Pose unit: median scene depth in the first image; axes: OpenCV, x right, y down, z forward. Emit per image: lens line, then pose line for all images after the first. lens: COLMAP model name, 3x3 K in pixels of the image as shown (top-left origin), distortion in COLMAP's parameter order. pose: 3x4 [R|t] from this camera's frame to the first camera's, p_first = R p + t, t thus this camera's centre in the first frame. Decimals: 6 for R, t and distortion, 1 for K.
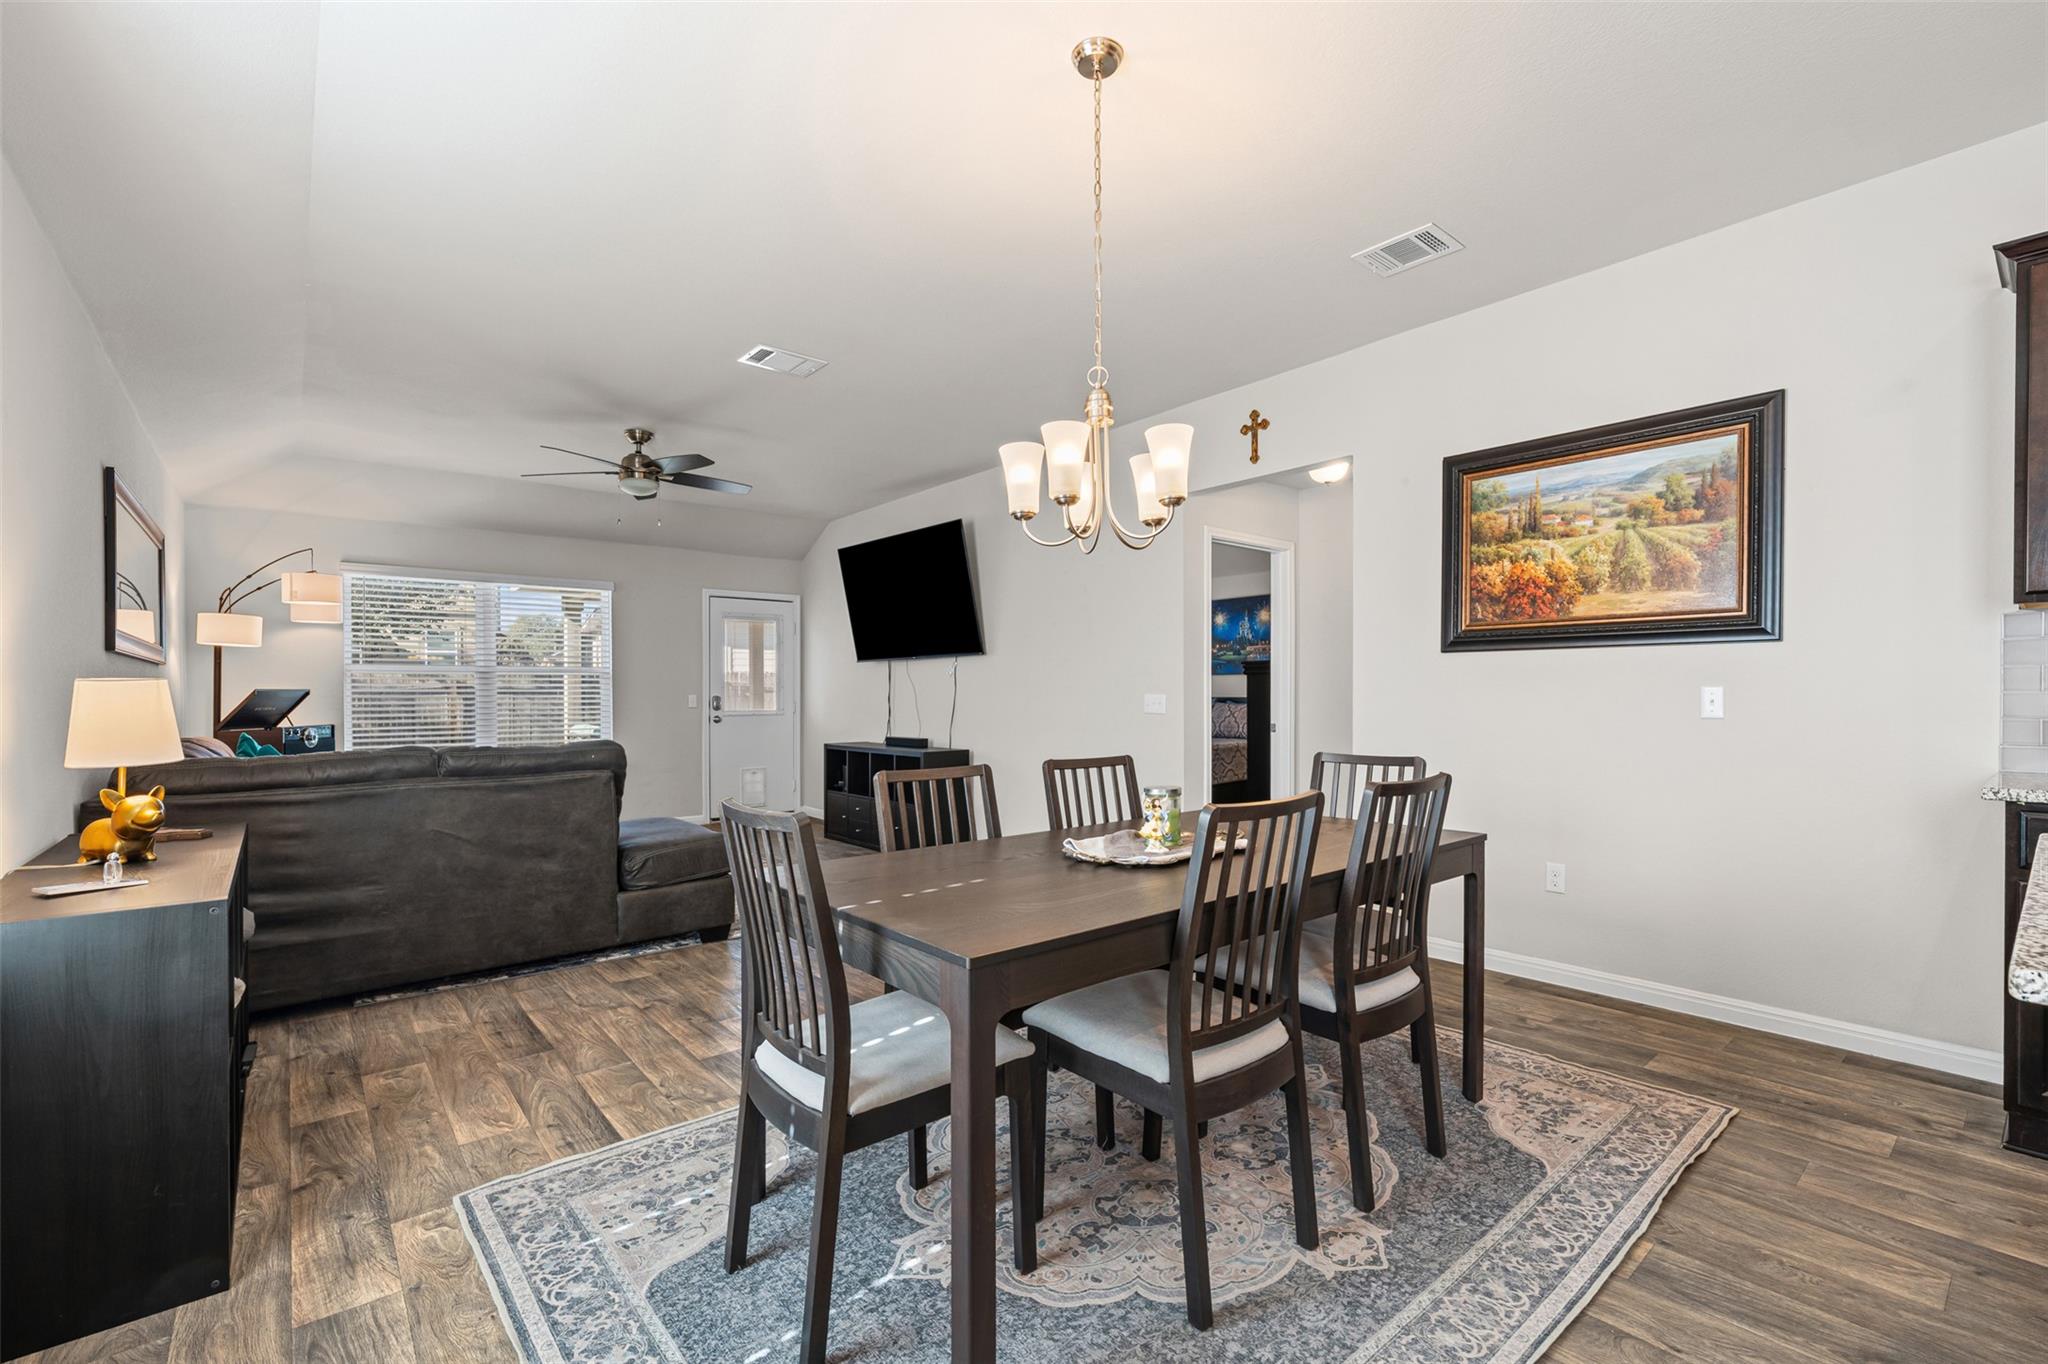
lens RADIAL K [[888.4, 0, 1027.6], [0, 888.4, 696.8], [0, 0, 1]] dist [0.000395, 0.000414]
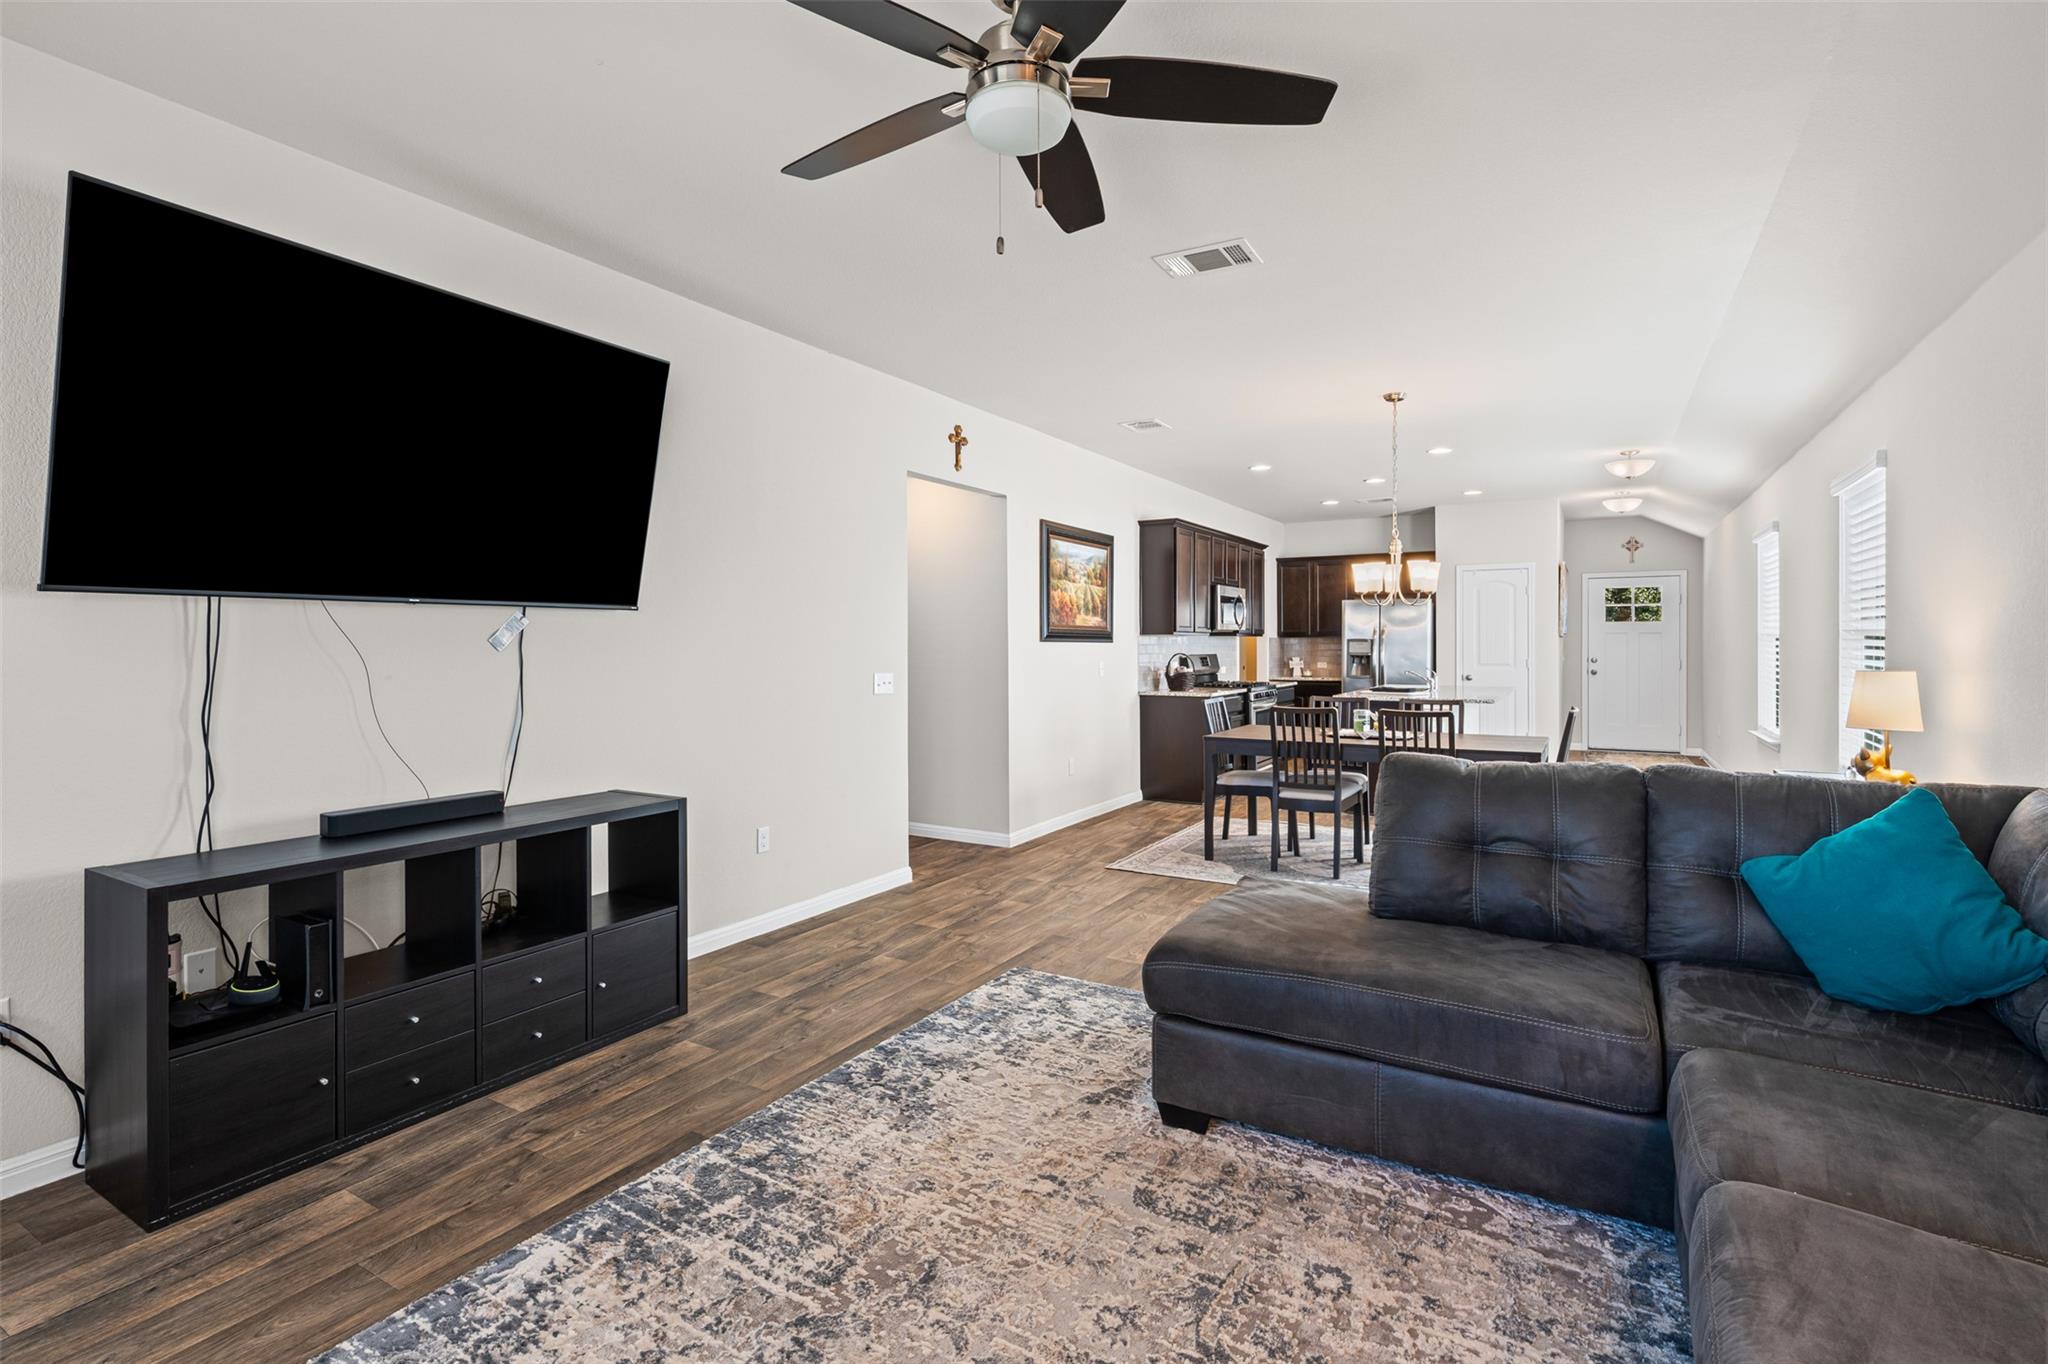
lens RADIAL K [[945.9, 0, 1026.5], [0, 945.9, 656.3], [0, 0, 1]] dist [0.004887, 0.000554]
pose [[-0.333247, -0.005710, 0.942822, -1.138883], [0.006616, 0.999943, 0.008394, -0.037692], [-0.942816, 0.009035, -0.333190, 1.611719]]
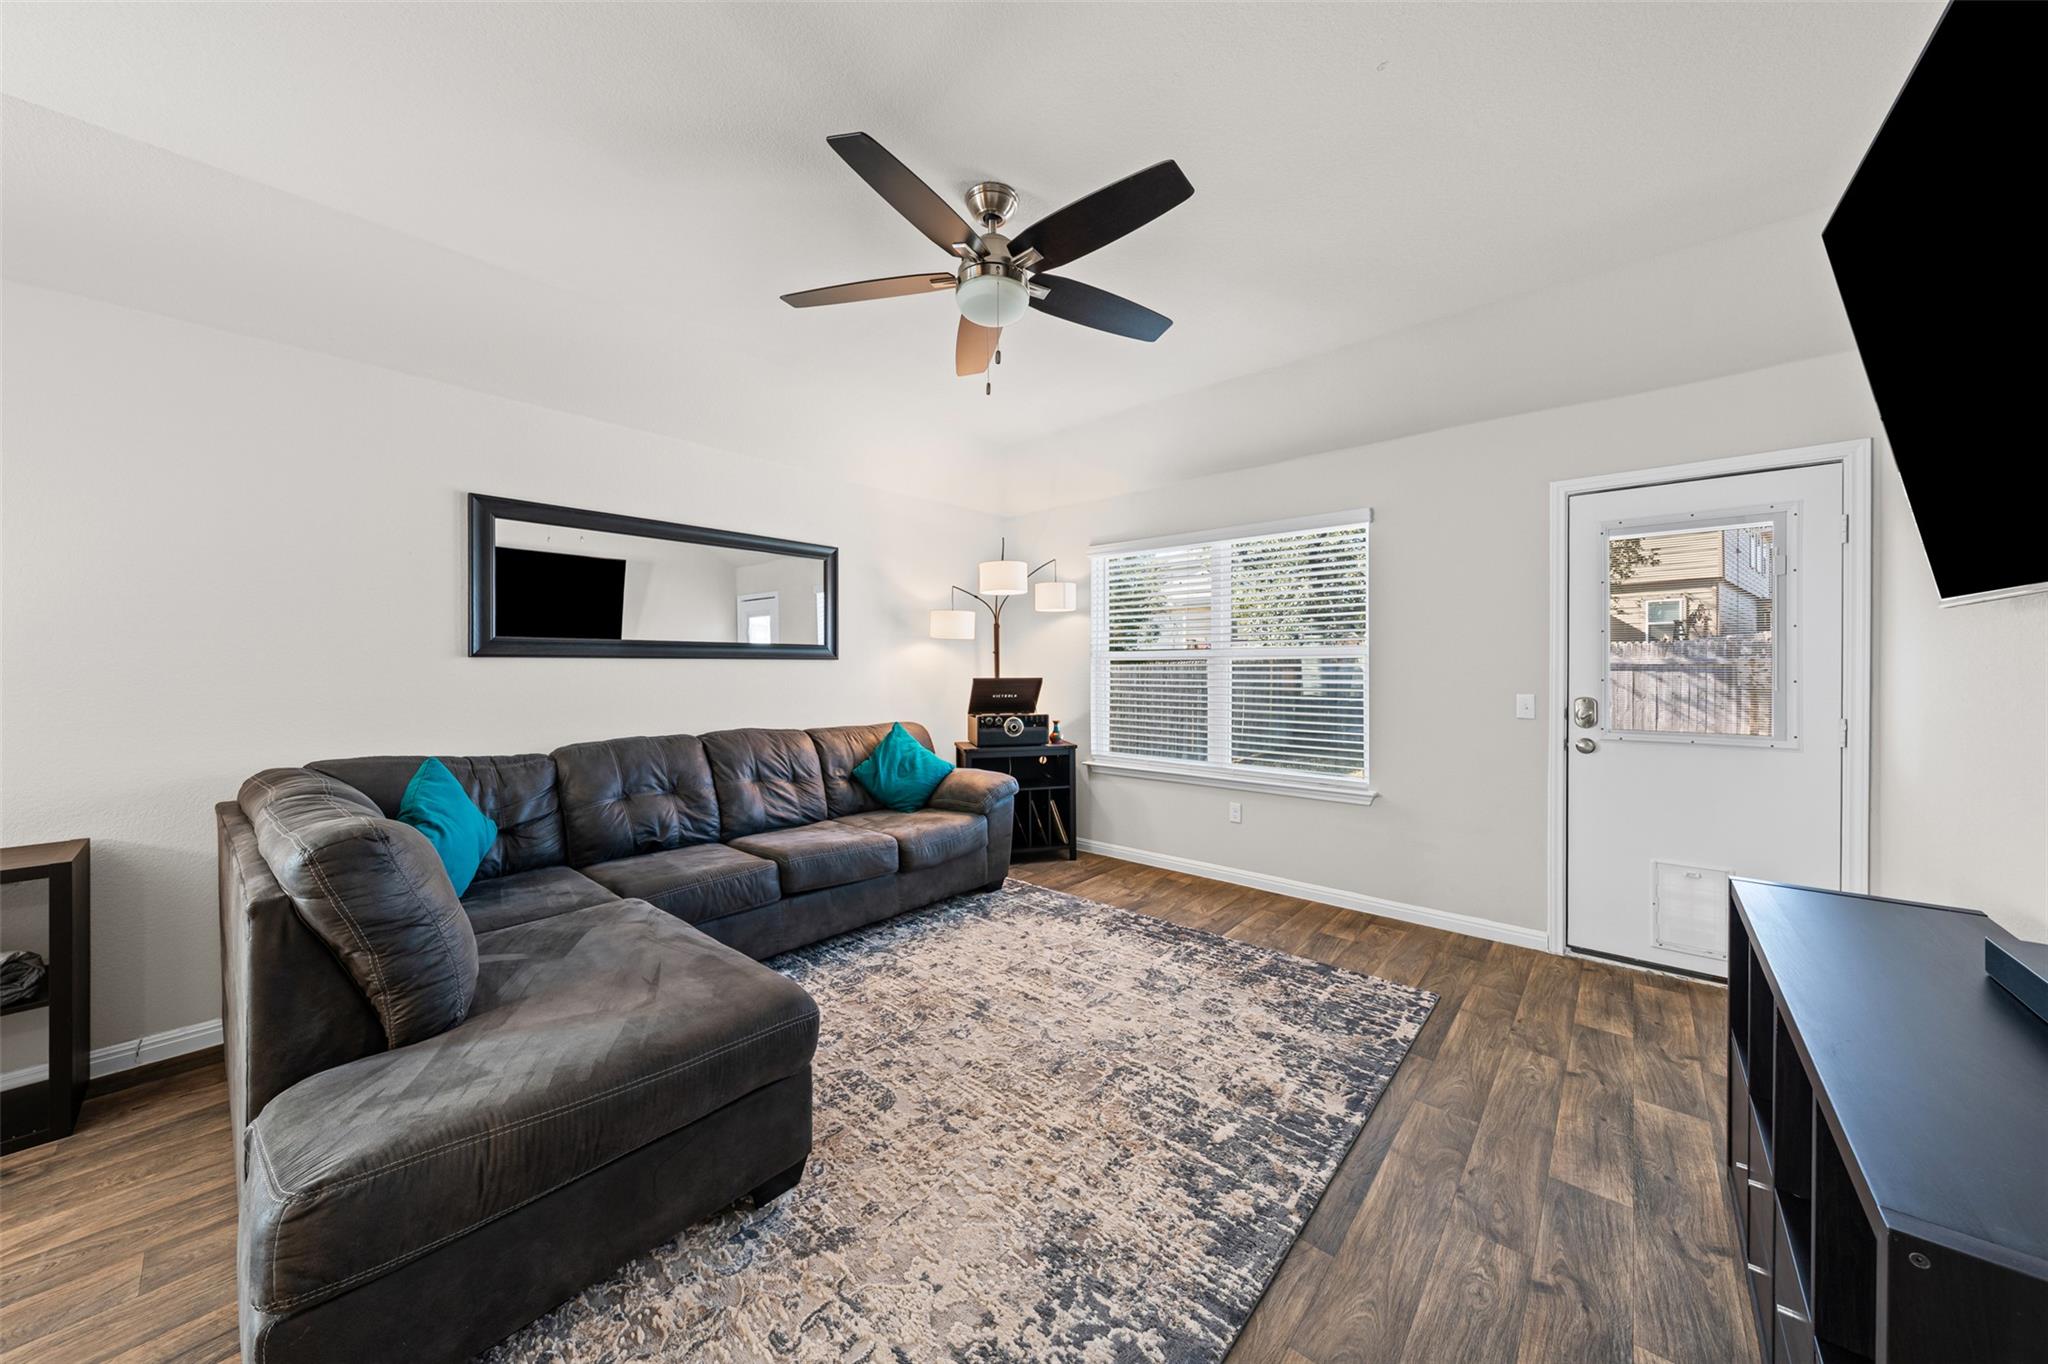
lens RADIAL K [[699.0, 0, 1030.8], [0, 699.0, 662.0], [0, 0, 1]] dist [-0.001311, -0.000057]
pose [[0.160778, 0.001527, -0.986989, -0.048386], [-0.003222, 0.999994, 0.001023, -0.042622], [0.986985, 0.003015, 0.160782, 1.371571]]
